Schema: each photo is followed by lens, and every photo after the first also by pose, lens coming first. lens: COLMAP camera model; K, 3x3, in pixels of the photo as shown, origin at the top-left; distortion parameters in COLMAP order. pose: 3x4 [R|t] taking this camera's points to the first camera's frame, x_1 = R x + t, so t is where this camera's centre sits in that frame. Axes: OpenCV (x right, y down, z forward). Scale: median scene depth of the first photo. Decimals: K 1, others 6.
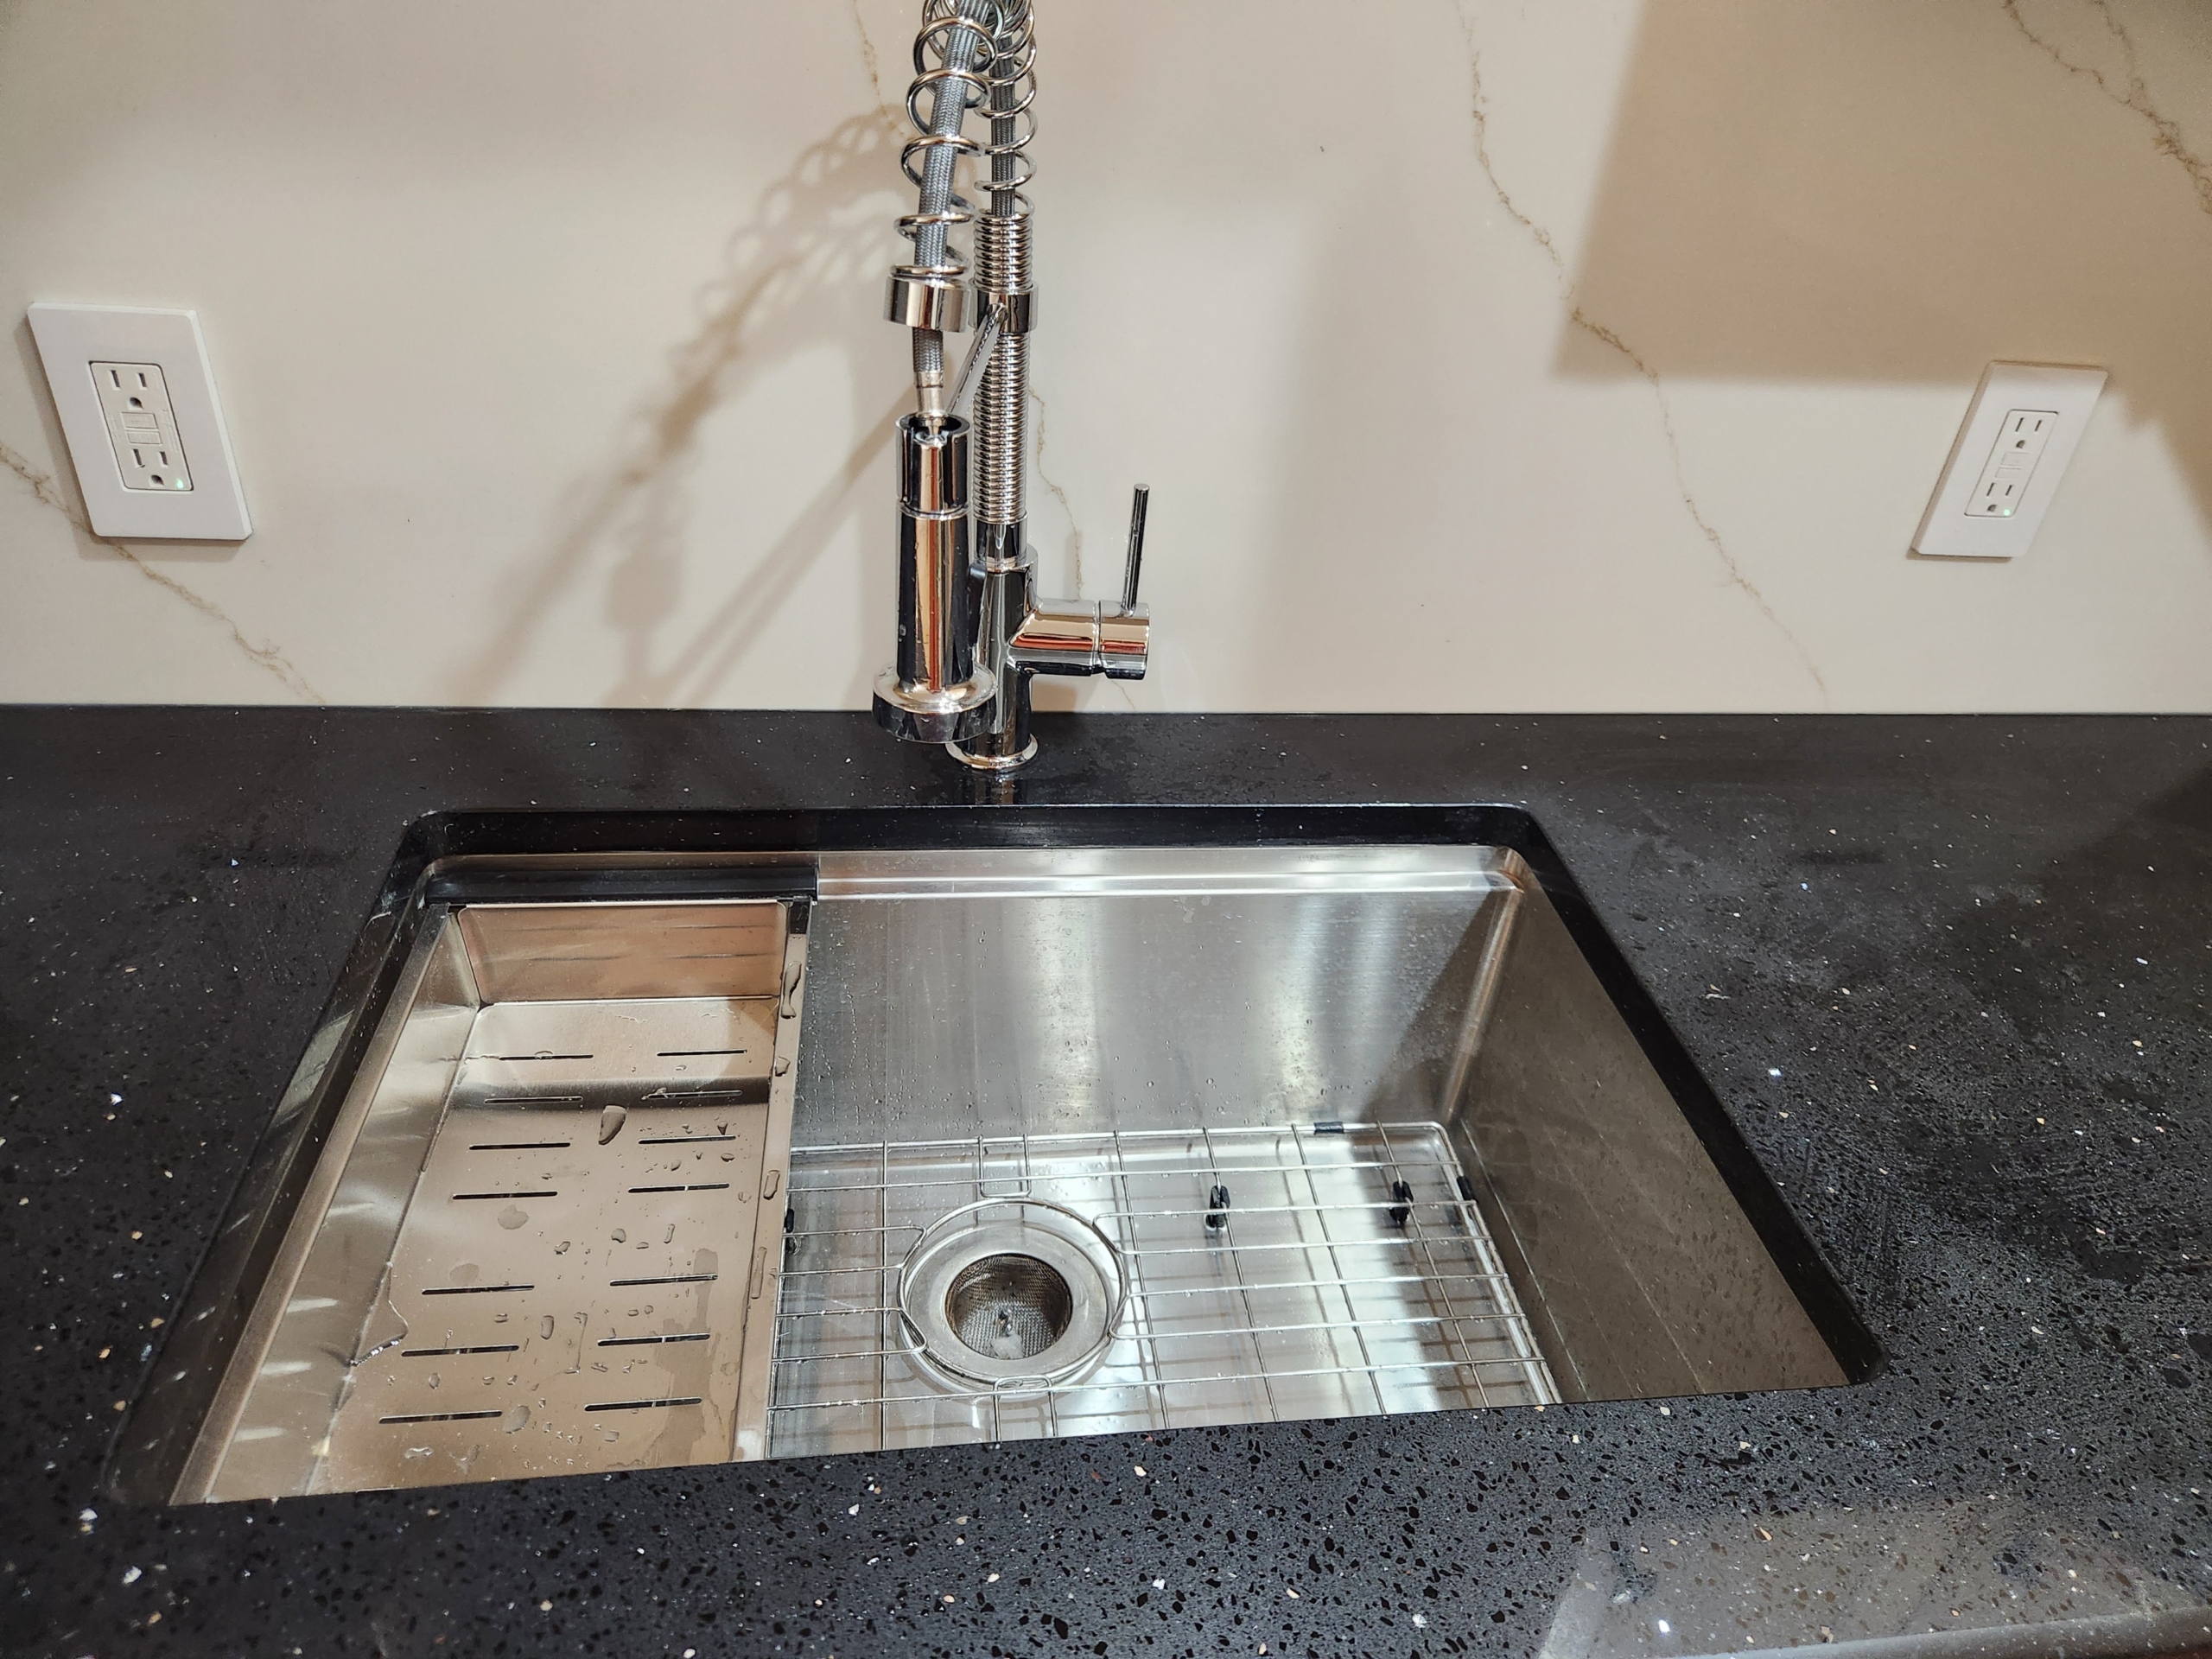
lens RADIAL K [[1493.4, 0, 1107.4], [0, 1493.4, 831.3], [0, 0, 1]] dist [0.004902, 0.000194]
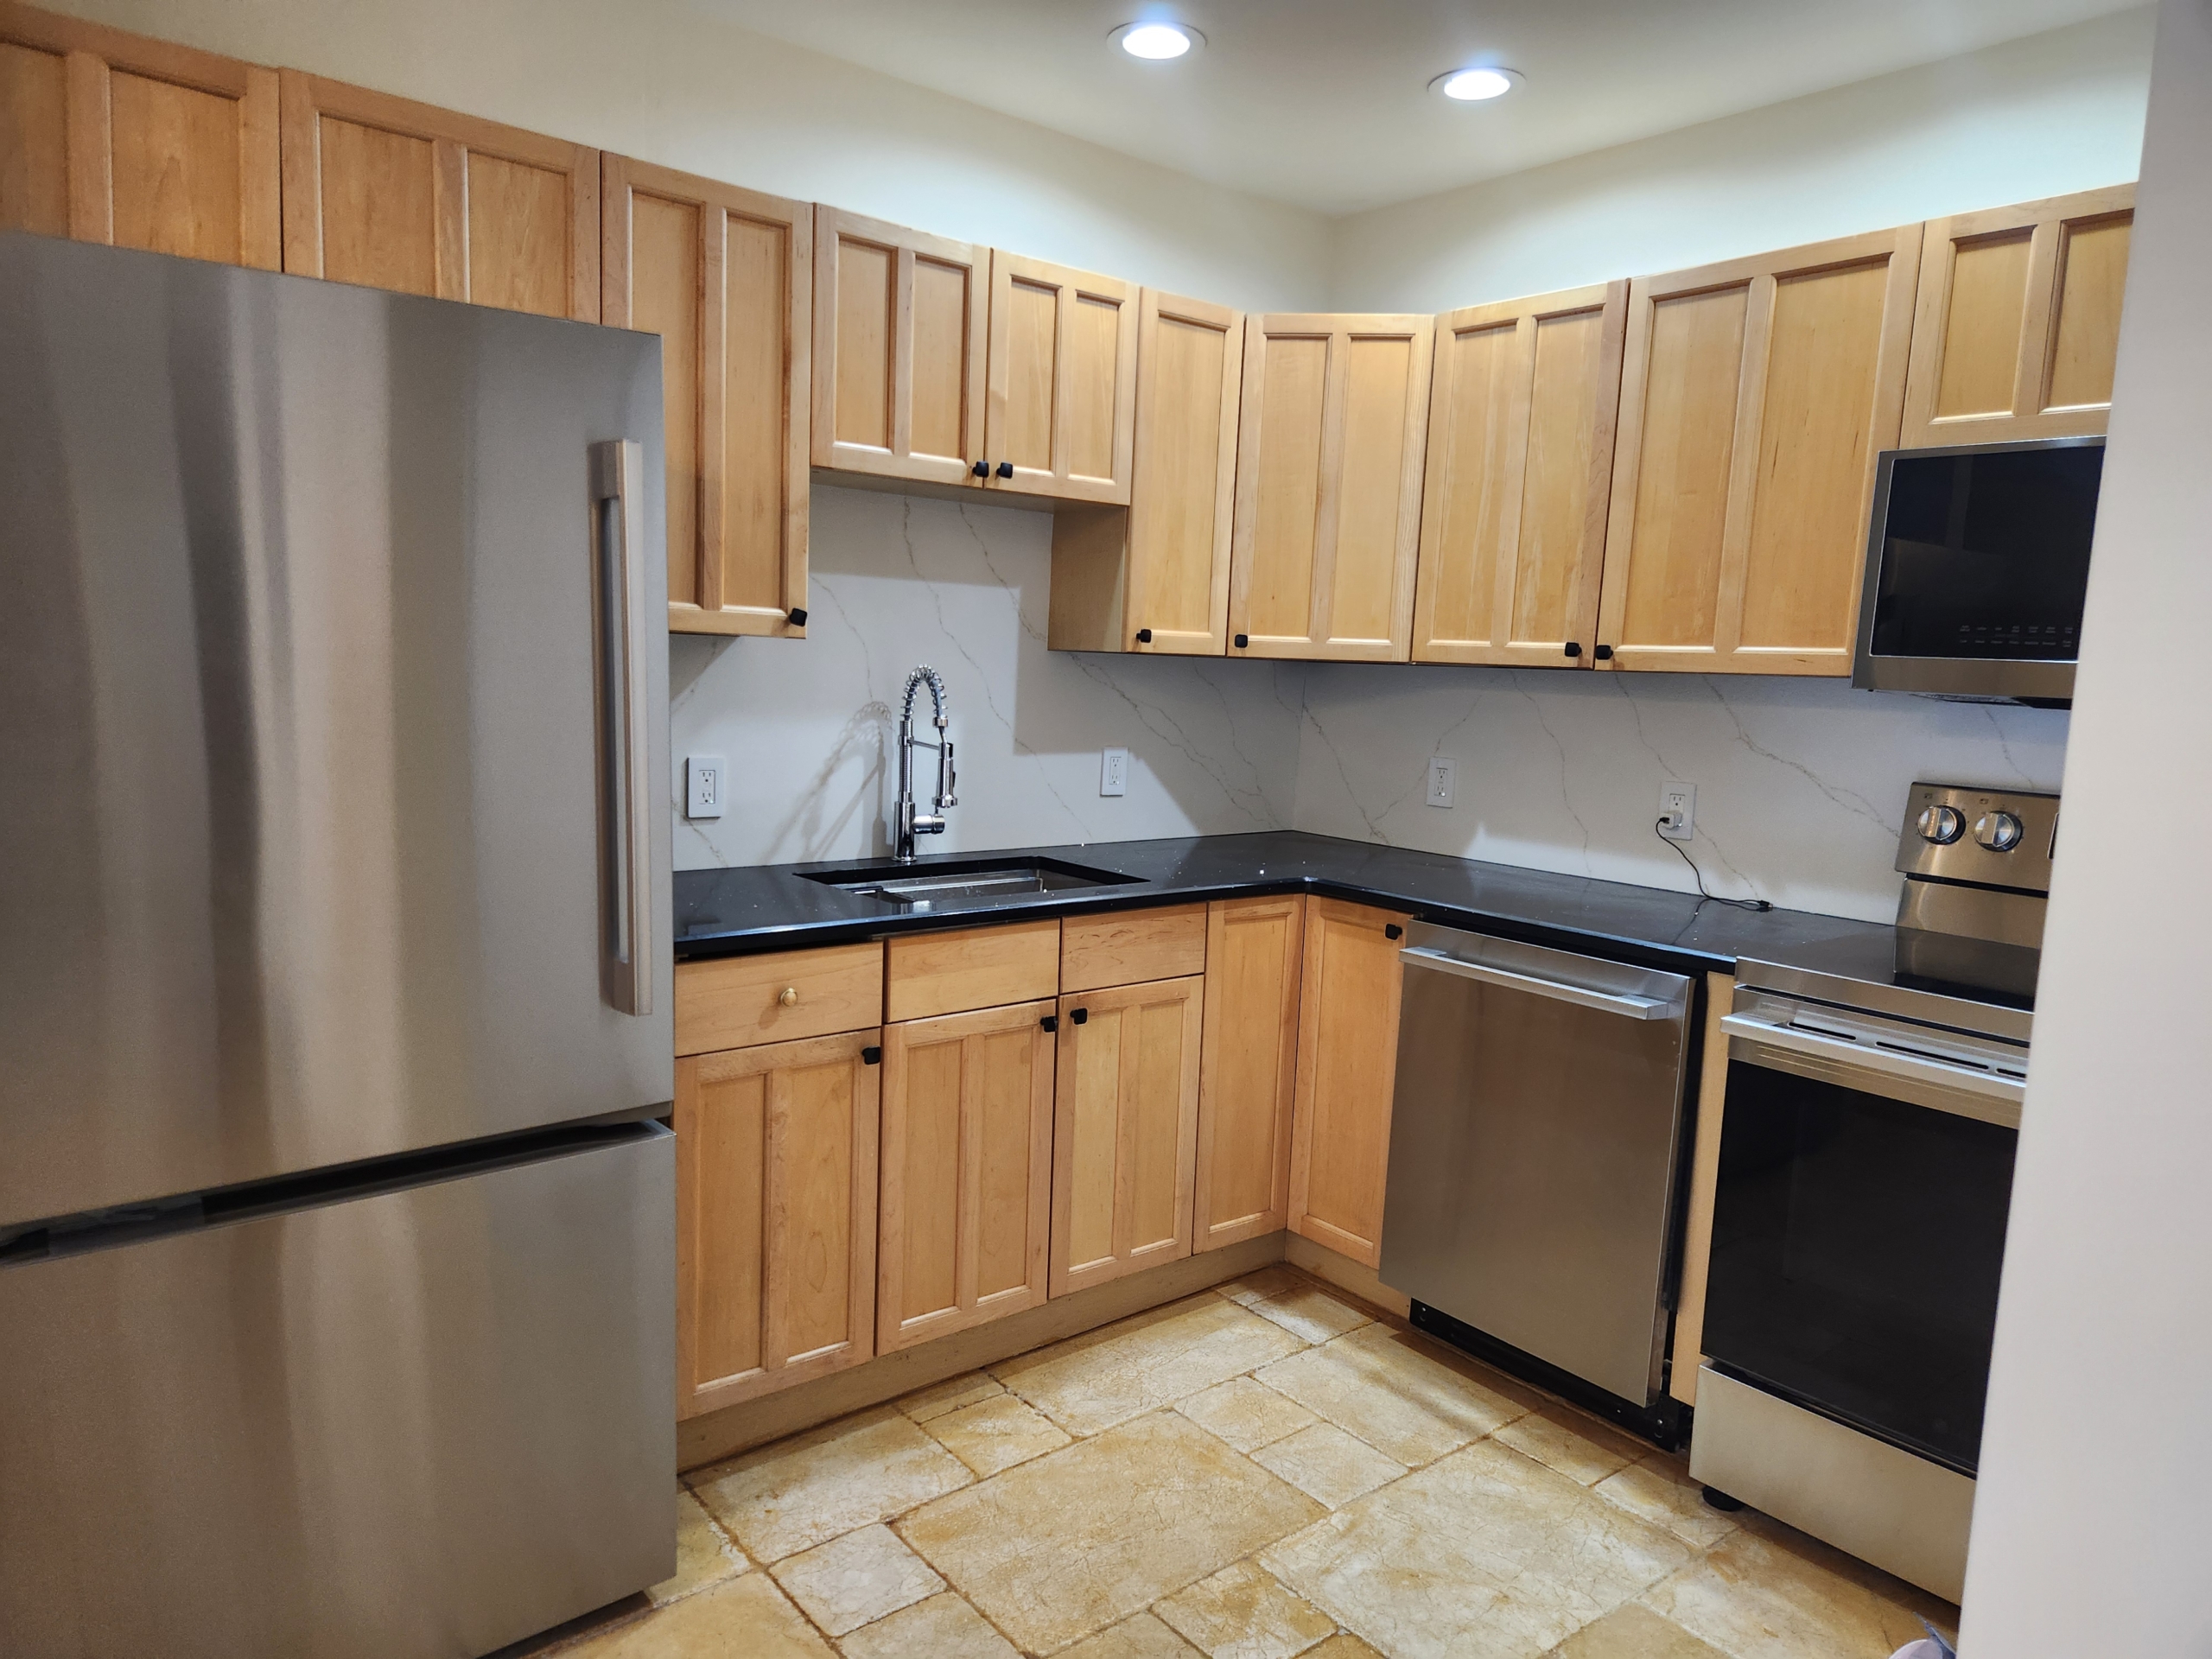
lens RADIAL K [[1493.4, 0, 1111.5], [0, 1493.4, 829.5], [0, 0, 1]] dist [0.004902, 0.000194]
pose [[0.837265, -0.103073, 0.536995, -1.667708], [0.313357, 0.895257, -0.316738, 1.236484], [-0.448101, 0.433464, 0.781866, -2.182594]]
